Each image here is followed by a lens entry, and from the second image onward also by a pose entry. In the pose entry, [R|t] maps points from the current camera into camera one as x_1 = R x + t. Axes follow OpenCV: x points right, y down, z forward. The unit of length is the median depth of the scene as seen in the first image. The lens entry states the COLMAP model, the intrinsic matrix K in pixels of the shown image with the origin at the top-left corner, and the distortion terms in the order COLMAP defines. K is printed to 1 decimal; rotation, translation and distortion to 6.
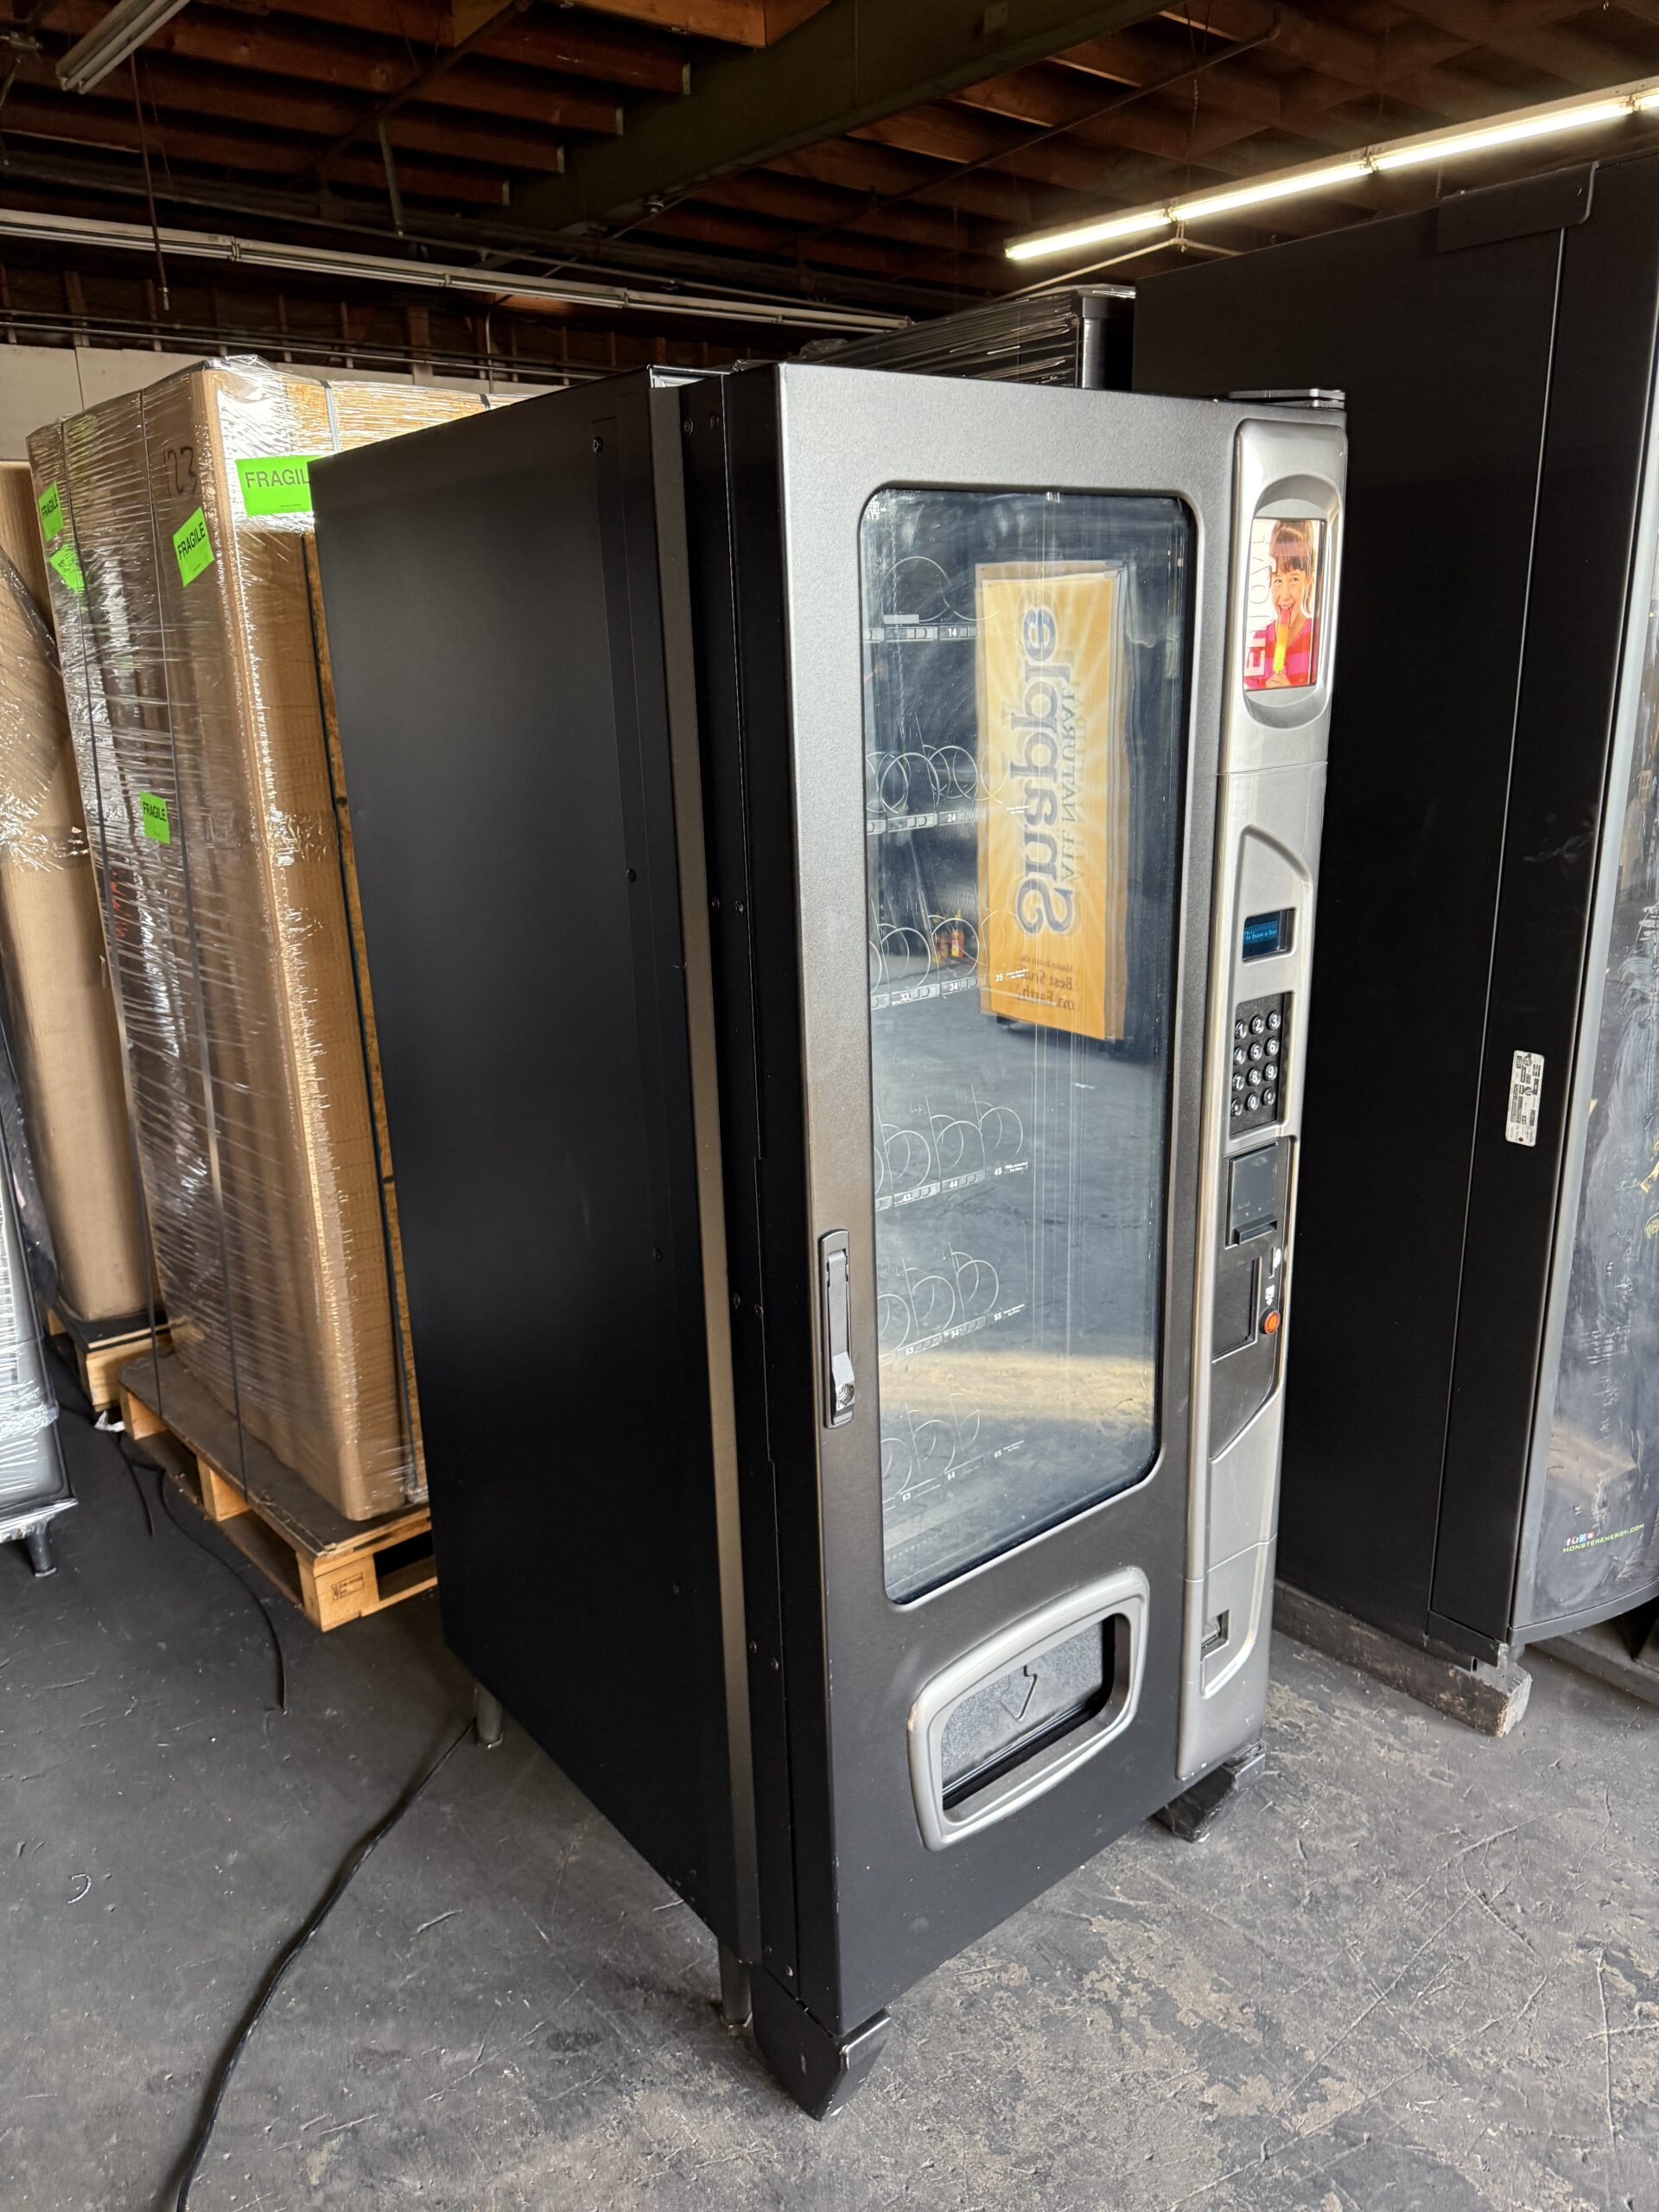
lens RADIAL K [[1598.9, 0, 825.8], [0, 1598.9, 1096.2], [0, 0, 1]] dist [0.017088, -0.017434]
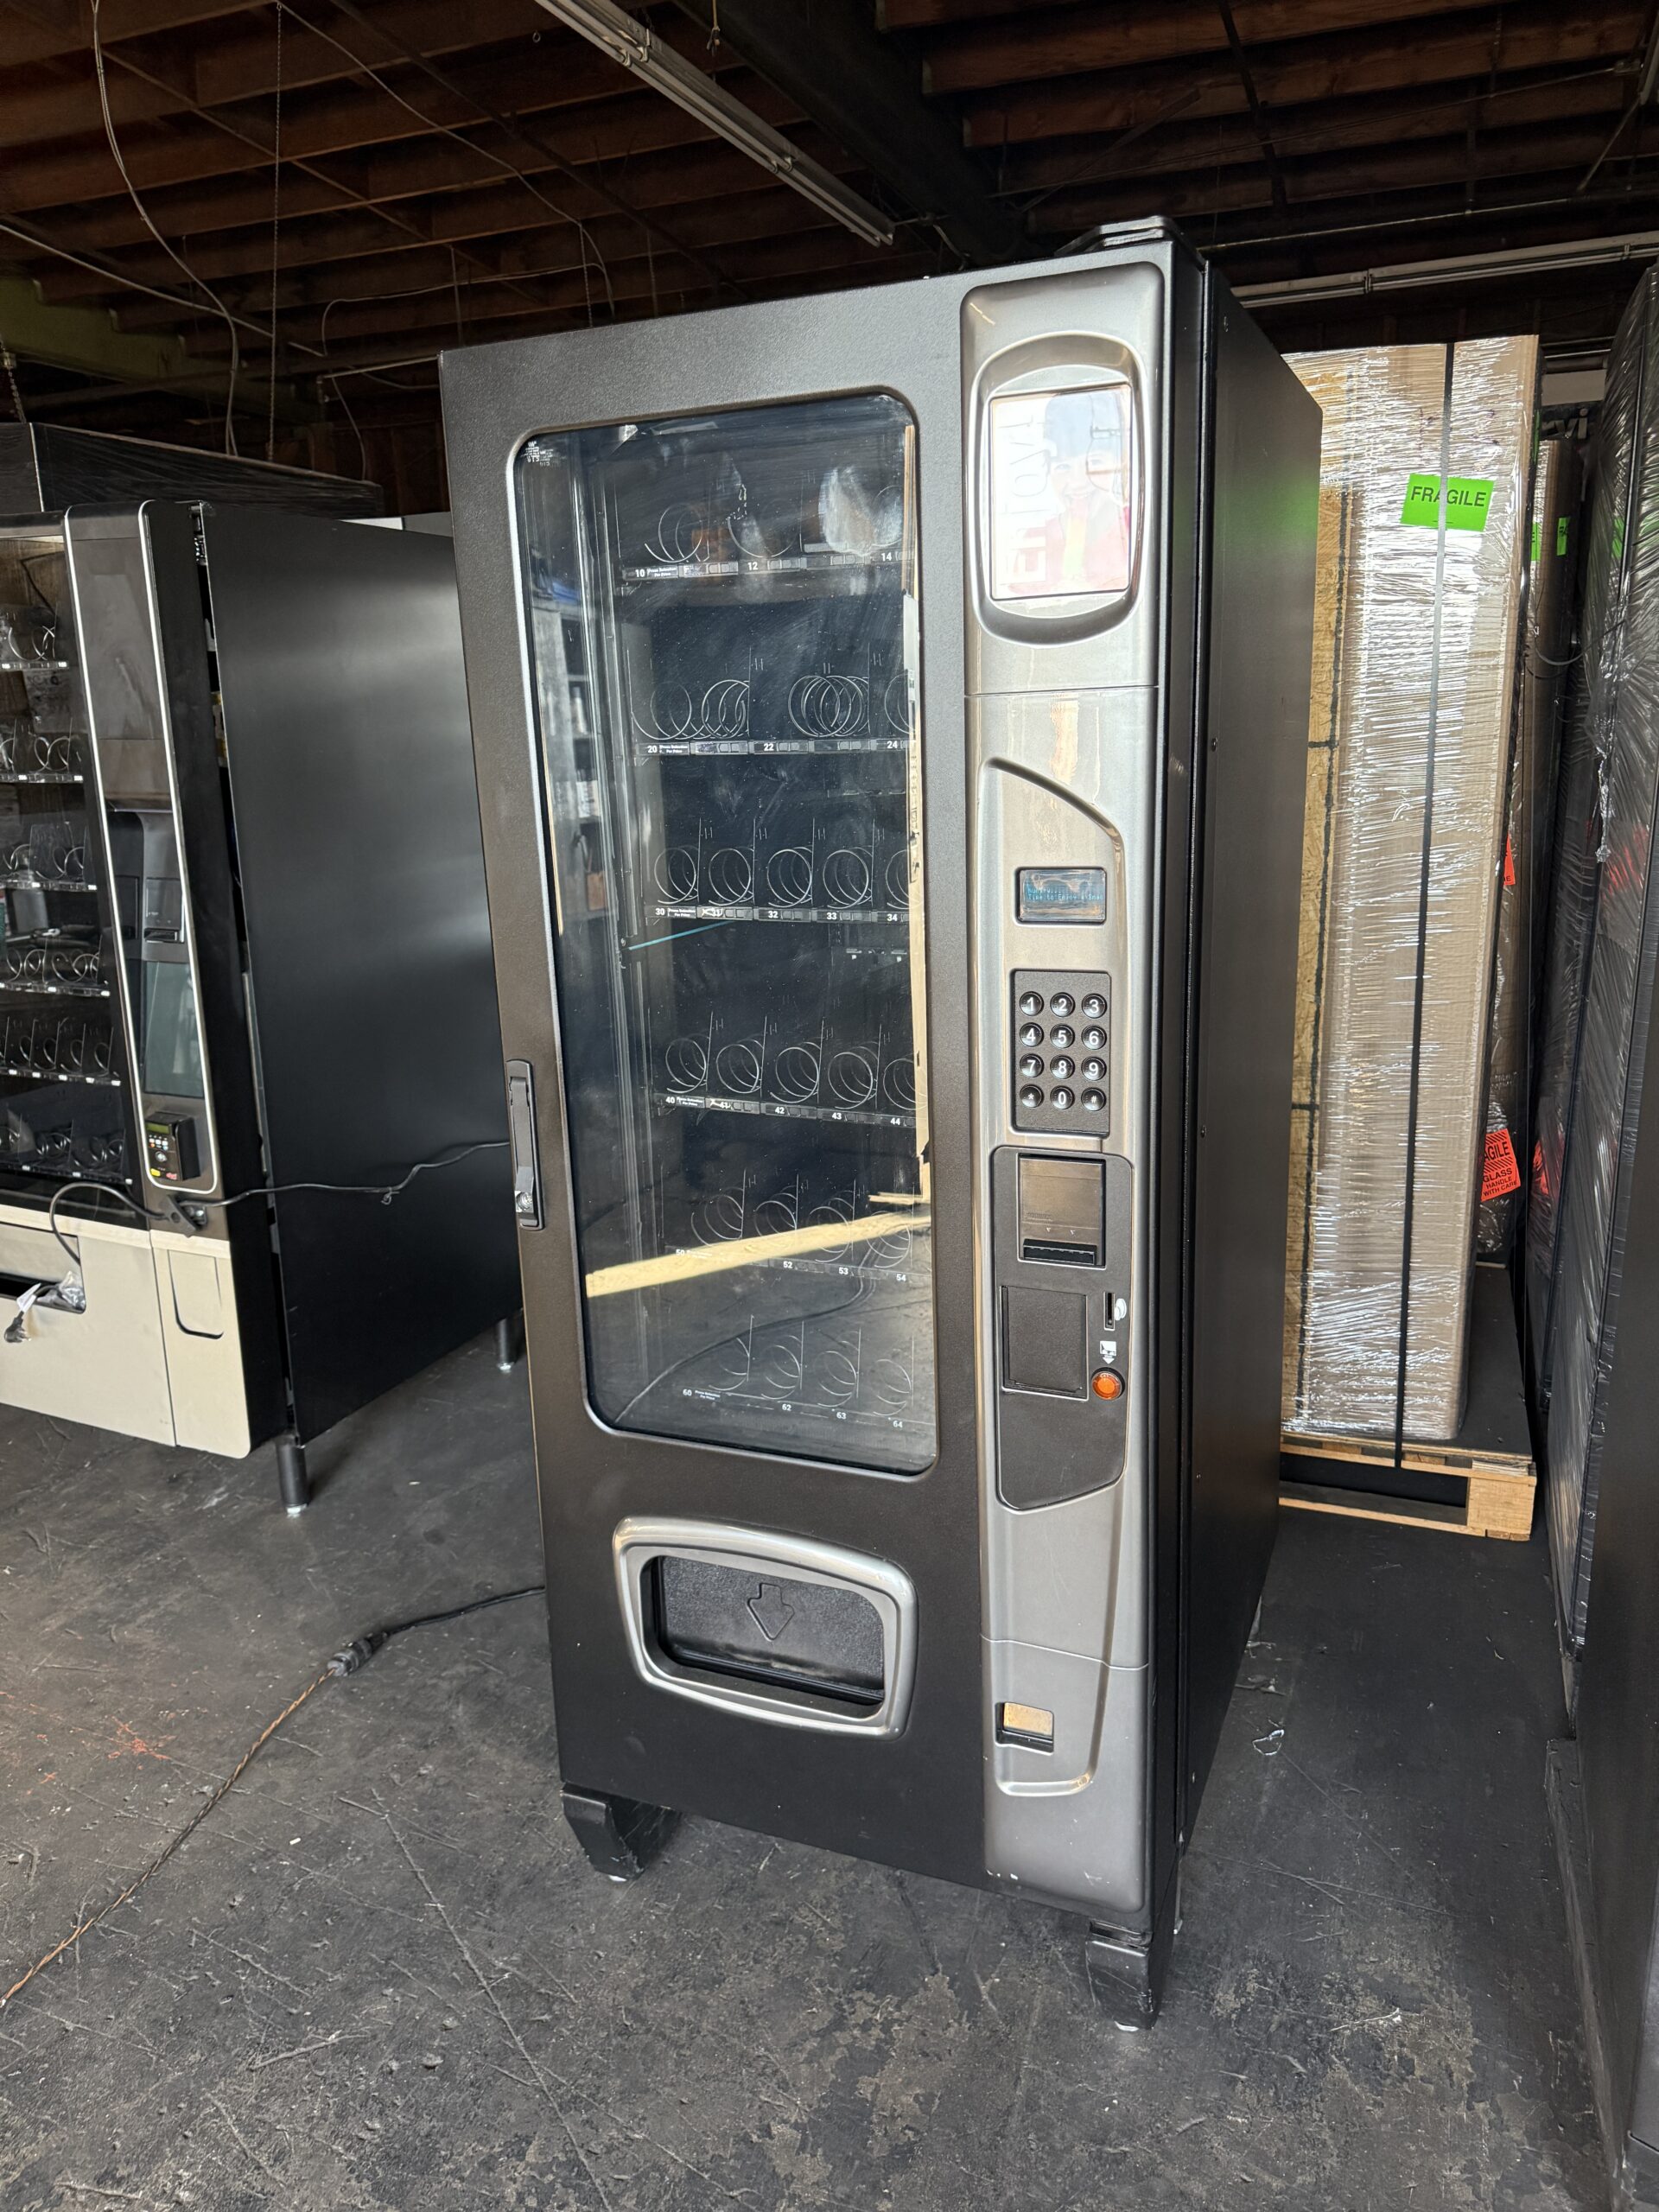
lens RADIAL K [[1598.9, 0, 852.3], [0, 1598.9, 1101.5], [0, 0, 1]] dist [0.017088, -0.017434]
pose [[0.479774, 0.217506, -0.850004, 0.974894], [-0.237973, 0.964730, 0.112542, -0.065800], [0.844503, 0.148283, 0.514613, 0.502912]]
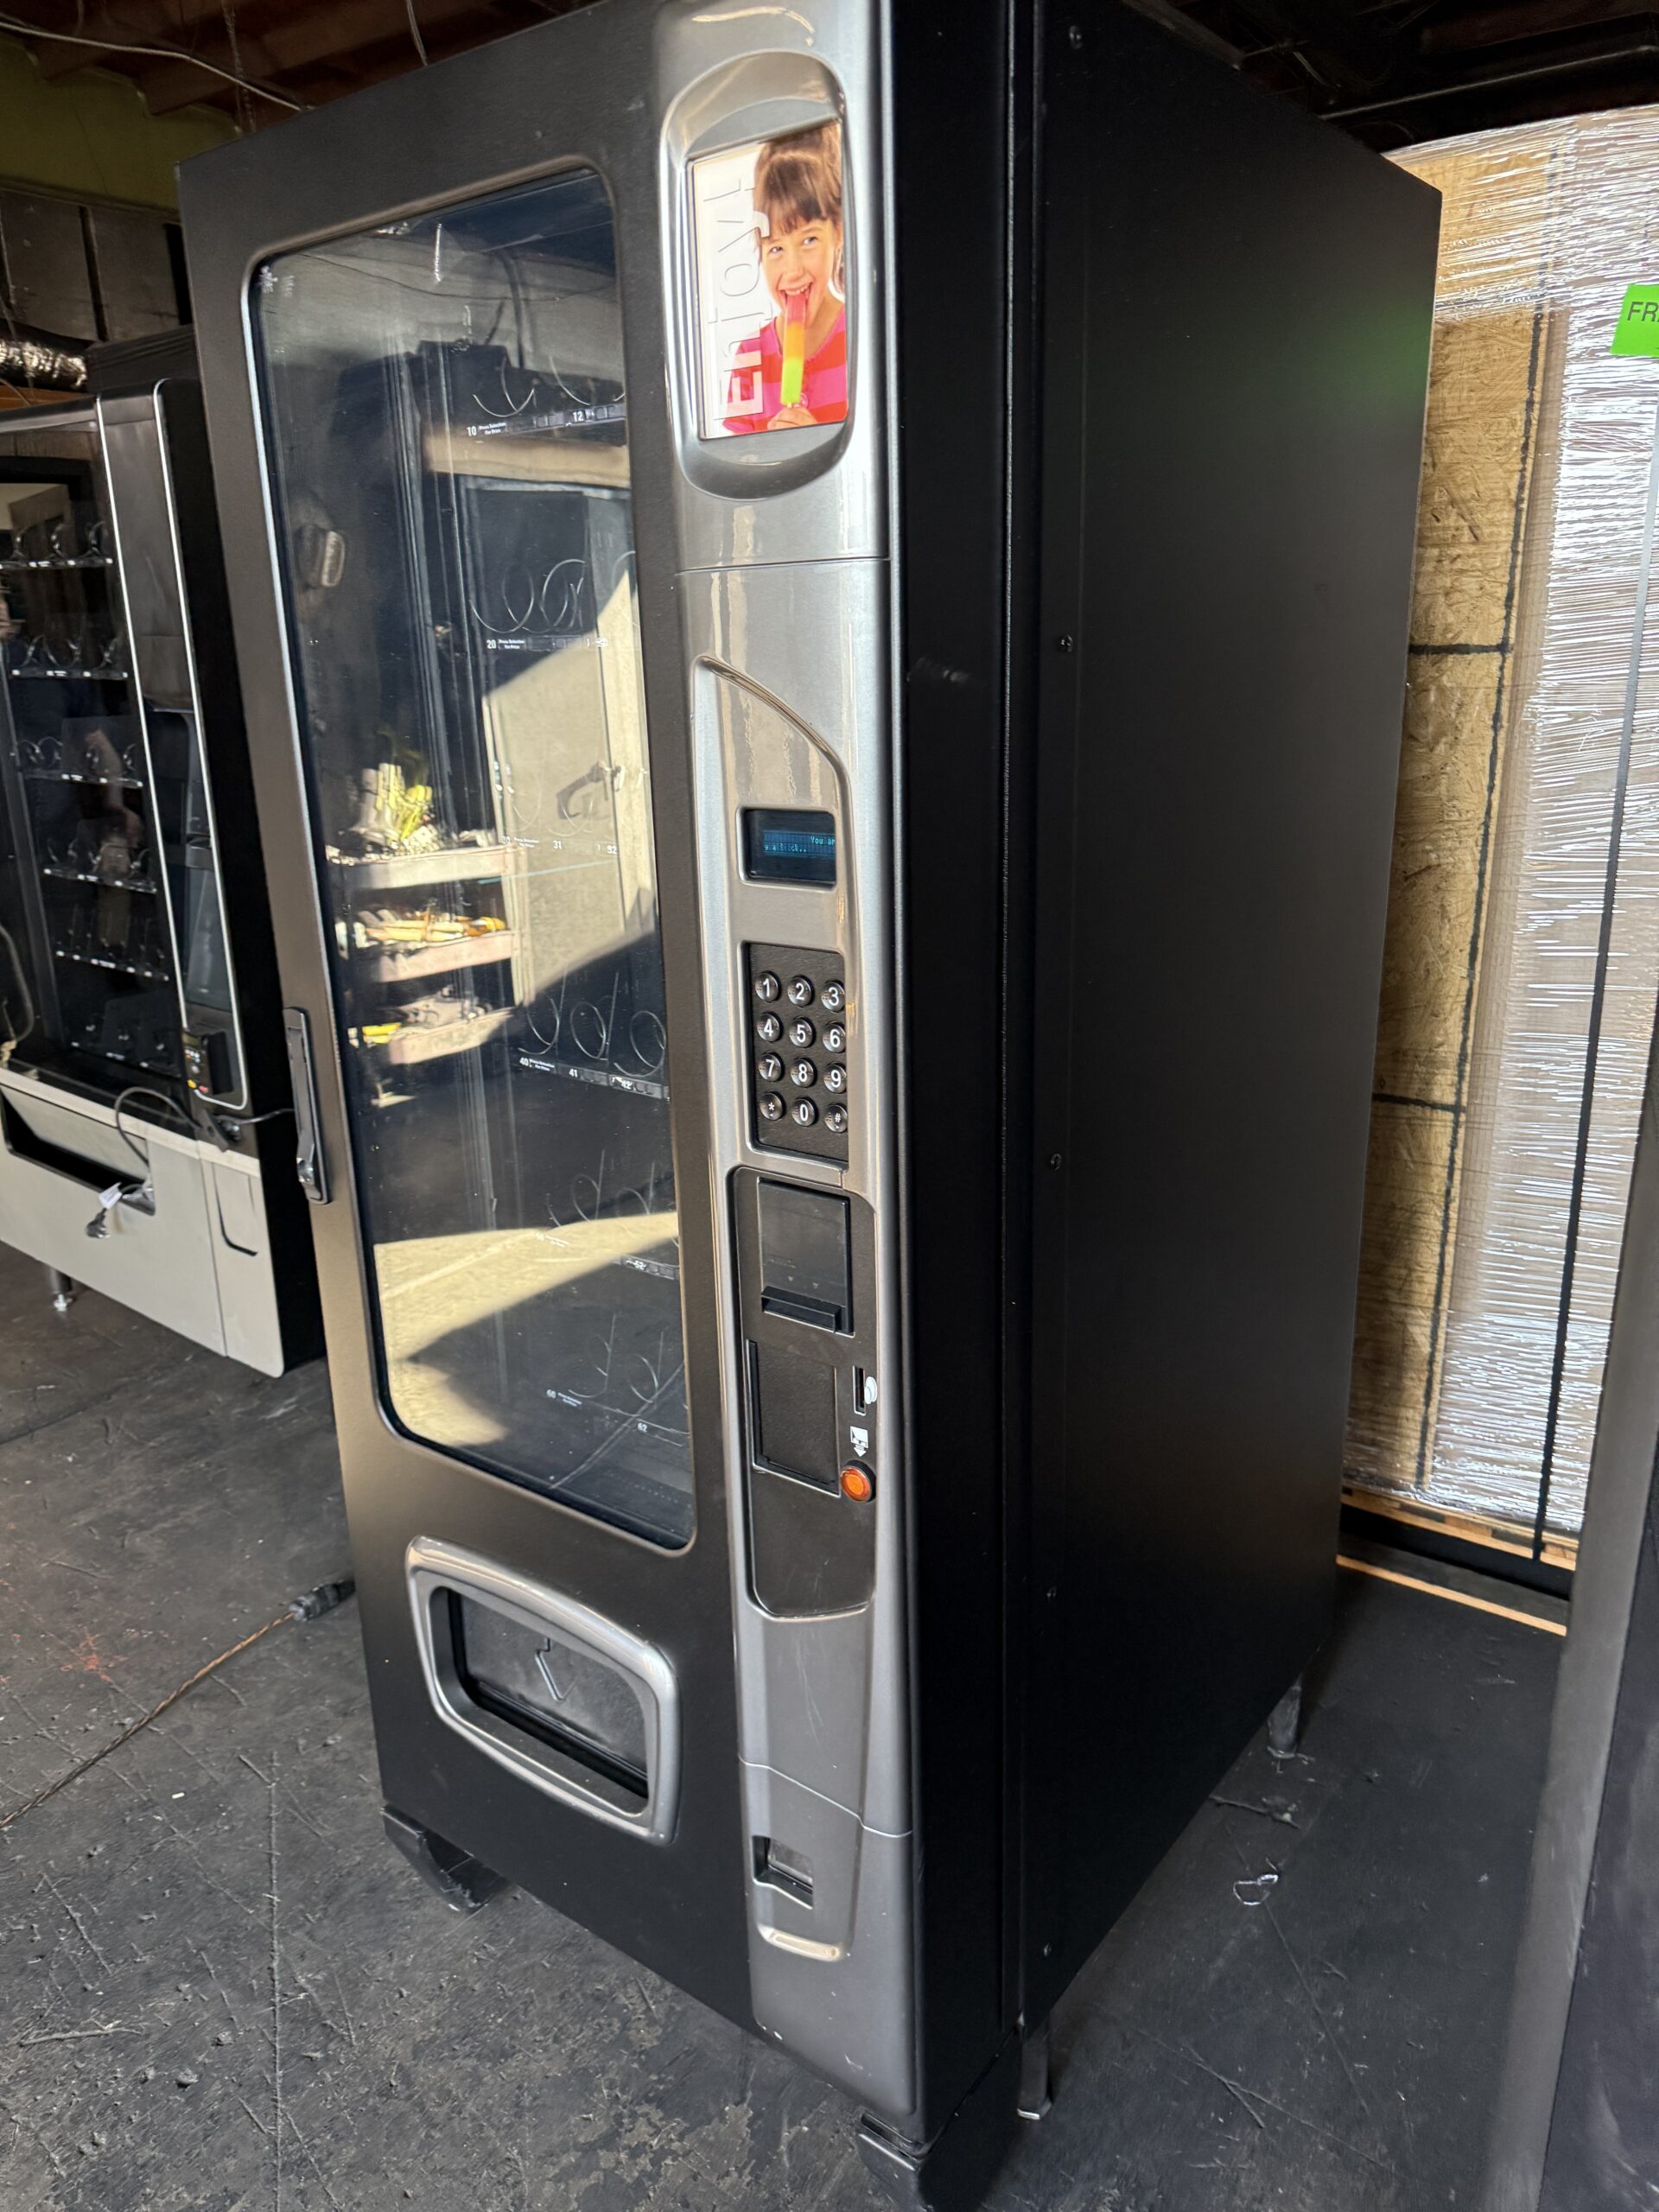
lens RADIAL K [[1598.9, 0, 822.1], [0, 1598.9, 1113.0], [0, 0, 1]] dist [0.017088, -0.017434]
pose [[0.234968, 0.298156, -0.925145, 0.906779], [-0.262055, 0.935980, 0.235092, -0.156458], [0.936011, 0.187199, 0.298059, 0.860889]]
